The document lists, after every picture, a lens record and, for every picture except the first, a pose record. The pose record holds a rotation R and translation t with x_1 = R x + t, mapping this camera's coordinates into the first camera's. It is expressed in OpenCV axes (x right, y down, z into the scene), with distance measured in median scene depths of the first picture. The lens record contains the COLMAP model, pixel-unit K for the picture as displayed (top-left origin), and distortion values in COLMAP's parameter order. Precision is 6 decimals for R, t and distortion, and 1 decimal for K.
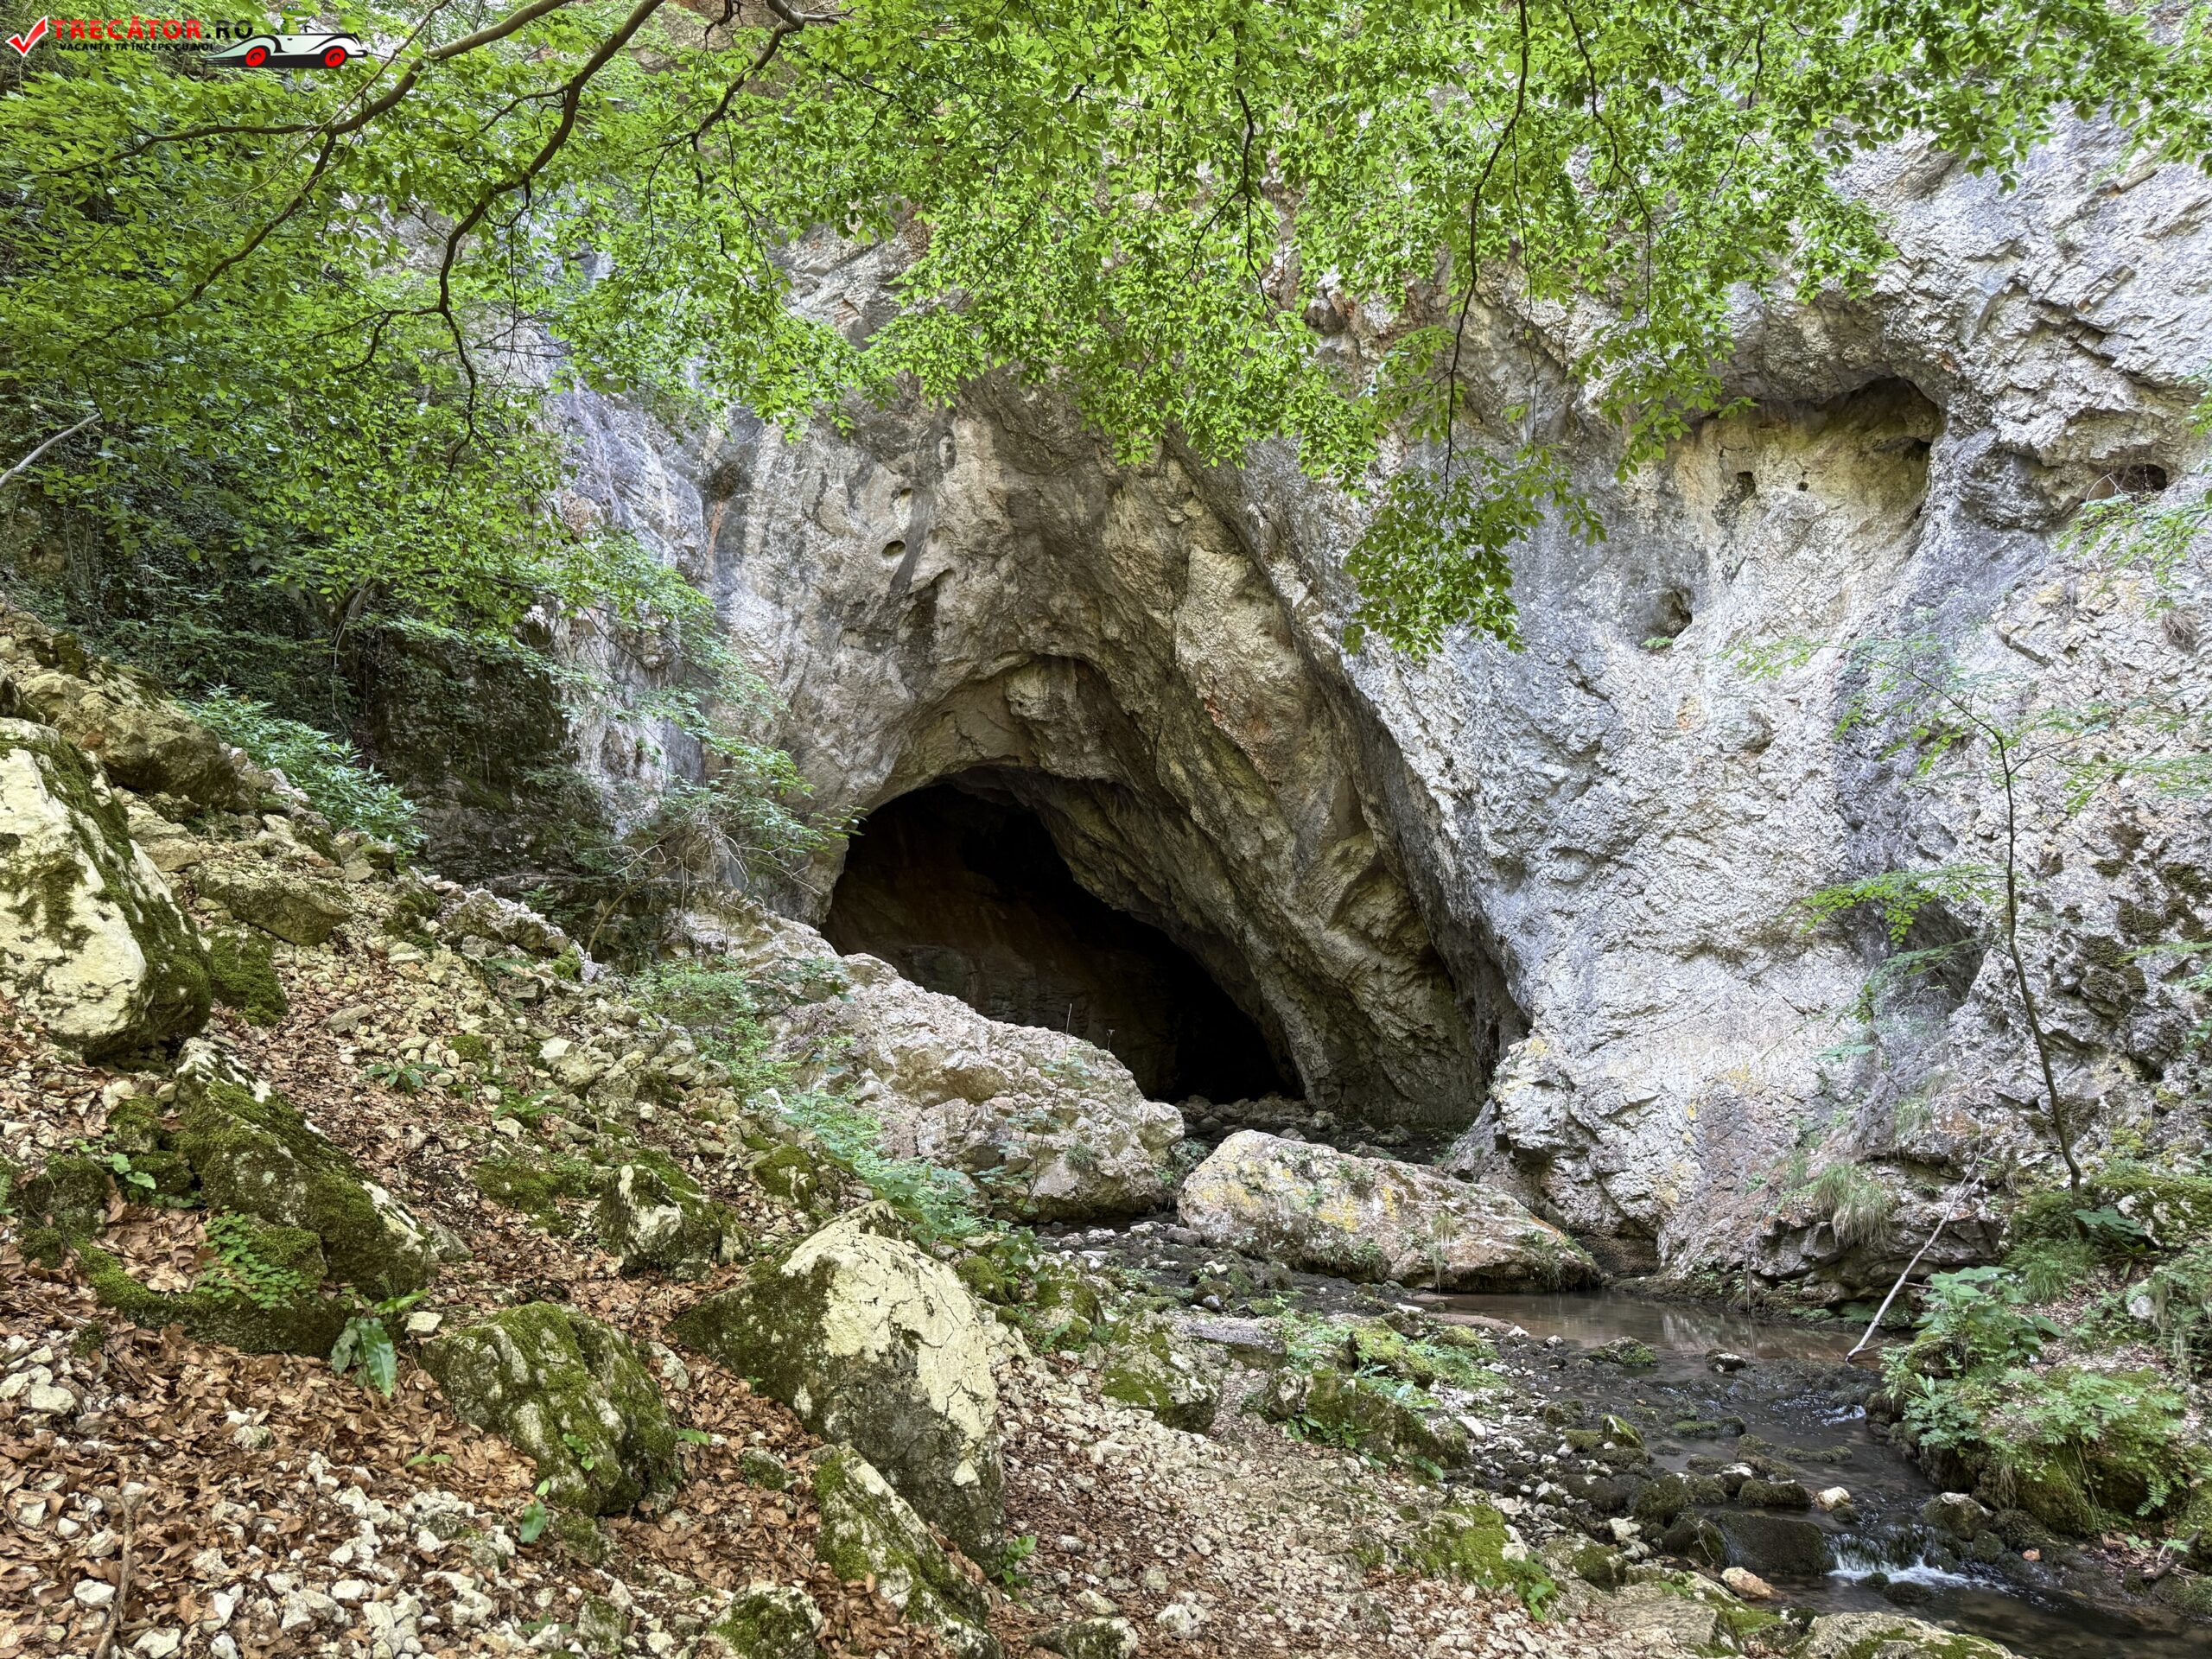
lens RADIAL K [[1553.5, 0, 1087.6], [0, 1553.5, 832.2], [0, 0, 1]] dist [0.142184, -0.206837]
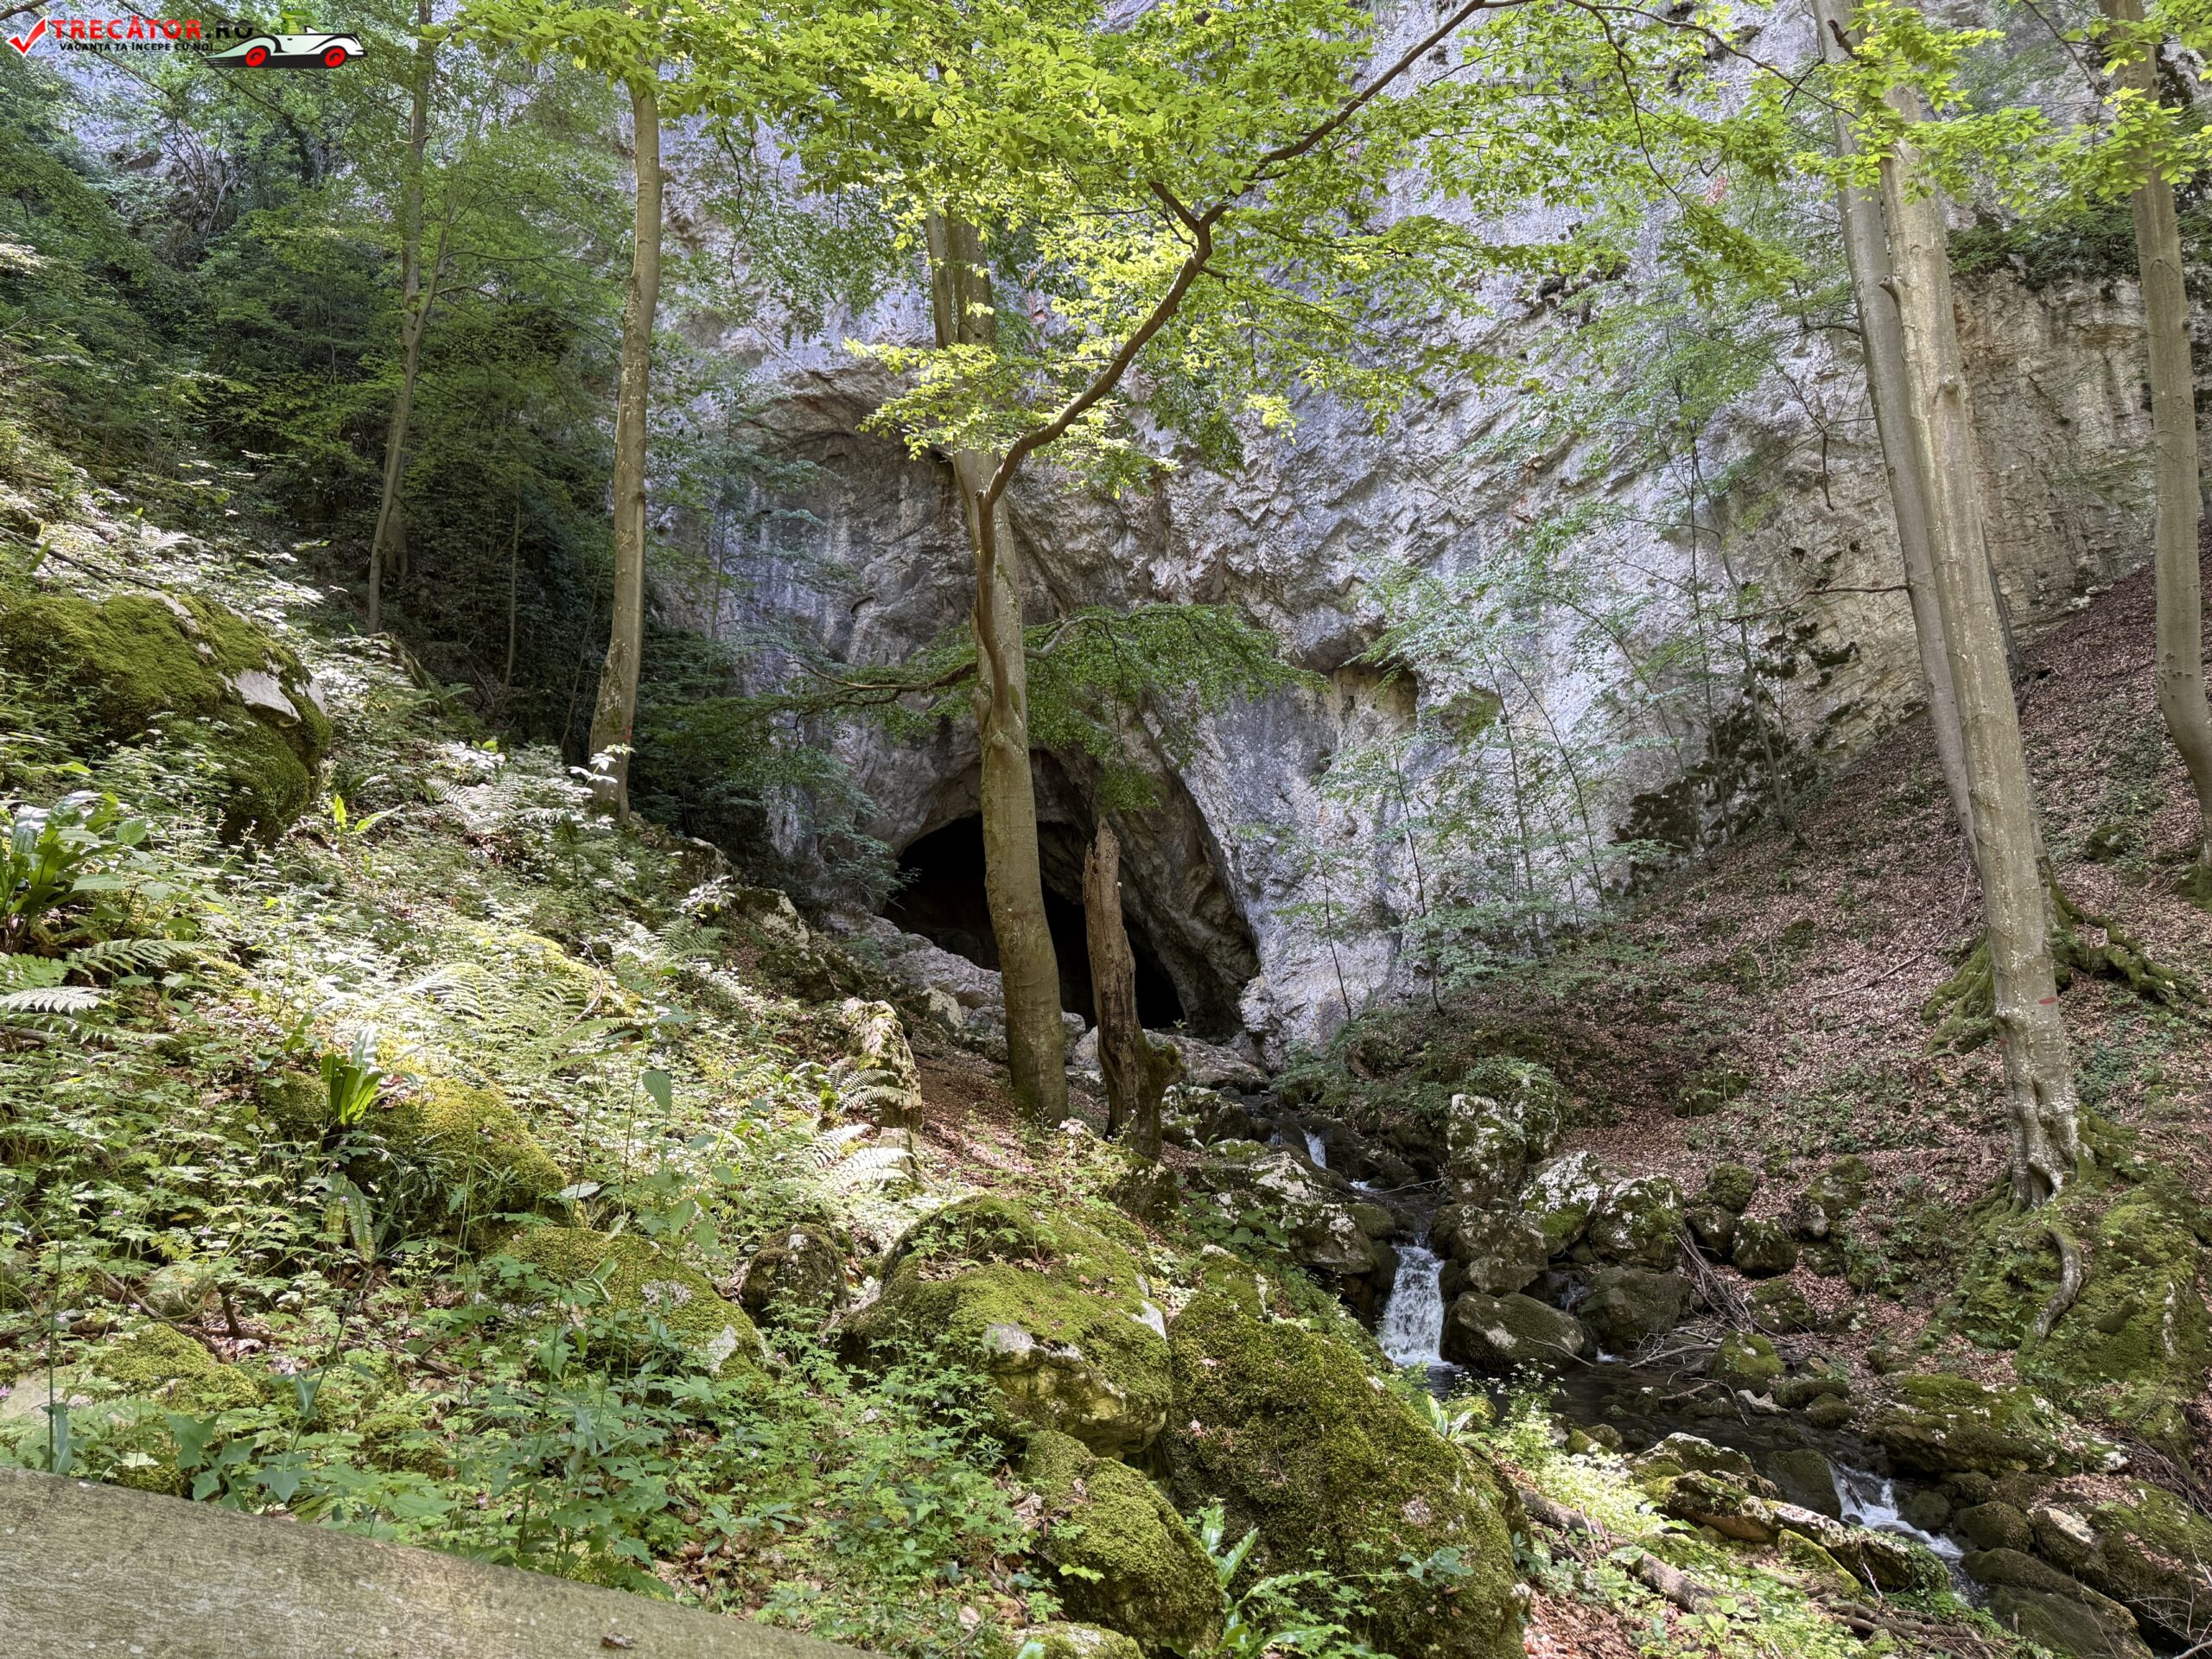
lens RADIAL K [[1550.9, 0, 1100.6], [0, 1550.9, 837.0], [0, 0, 1]] dist [0.093688, -0.128106]
pose [[0.999993, 0.000372, -0.003848, 0.093013], [-0.000309, 0.999867, 0.016331, -0.073126], [0.003853, -0.016330, 0.999859, -0.916853]]
